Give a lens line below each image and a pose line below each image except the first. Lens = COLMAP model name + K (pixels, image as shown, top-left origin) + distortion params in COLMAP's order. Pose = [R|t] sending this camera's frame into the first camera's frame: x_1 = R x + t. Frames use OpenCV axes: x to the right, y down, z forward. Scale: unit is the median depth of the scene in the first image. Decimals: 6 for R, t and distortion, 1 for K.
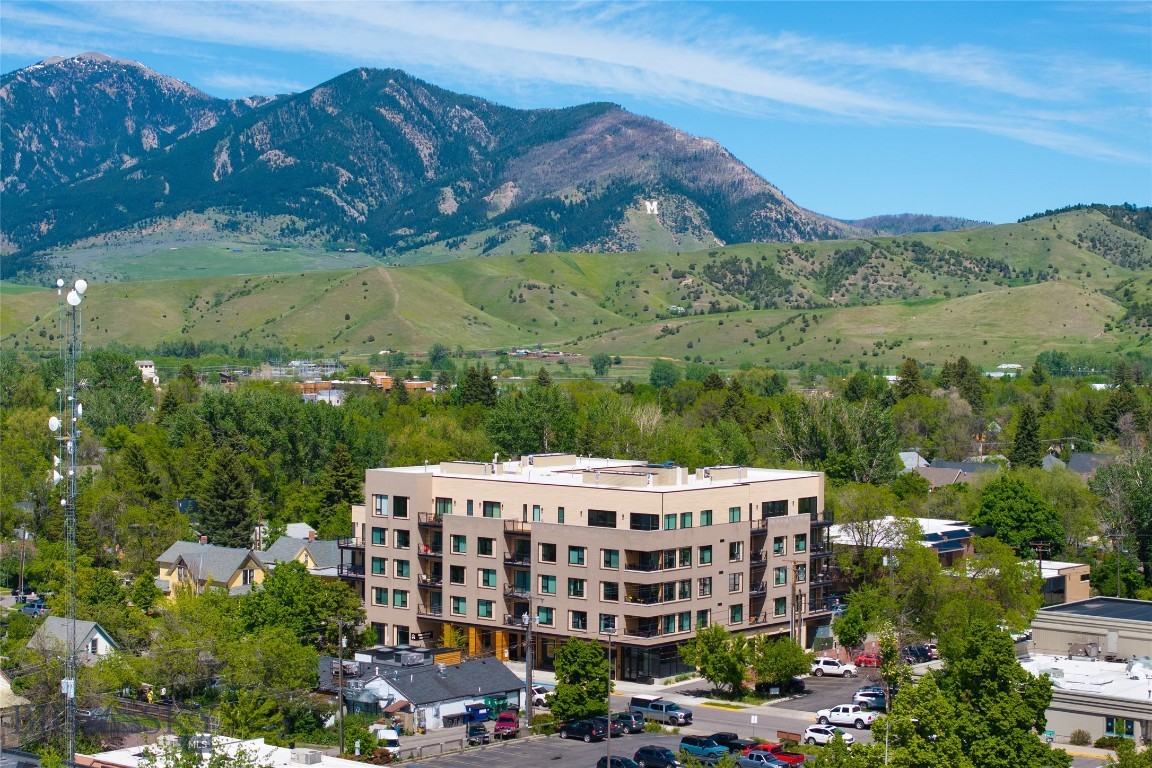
lens RADIAL K [[2313.6, 0, 576.0], [0, 2313.6, 384.0], [0, 0, 1]] dist [-0.185190, 1.305078]
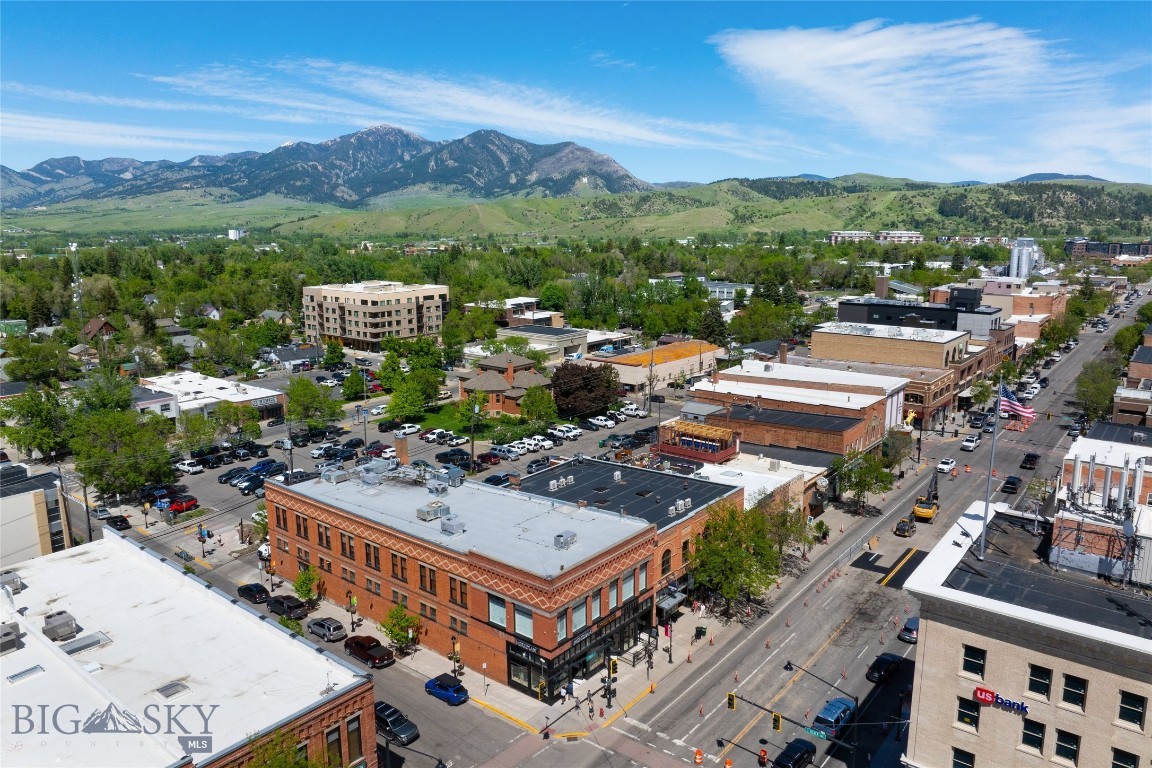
lens RADIAL K [[807.9, 0, 578.6], [0, 807.9, 368.9], [0, 0, 1]] dist [-0.022701, -0.001454]
pose [[0.999800, -0.014008, 0.014260, 0.152823], [0.011656, 0.988090, 0.153433, -0.009838], [-0.016239, -0.153236, 0.988056, -0.066412]]
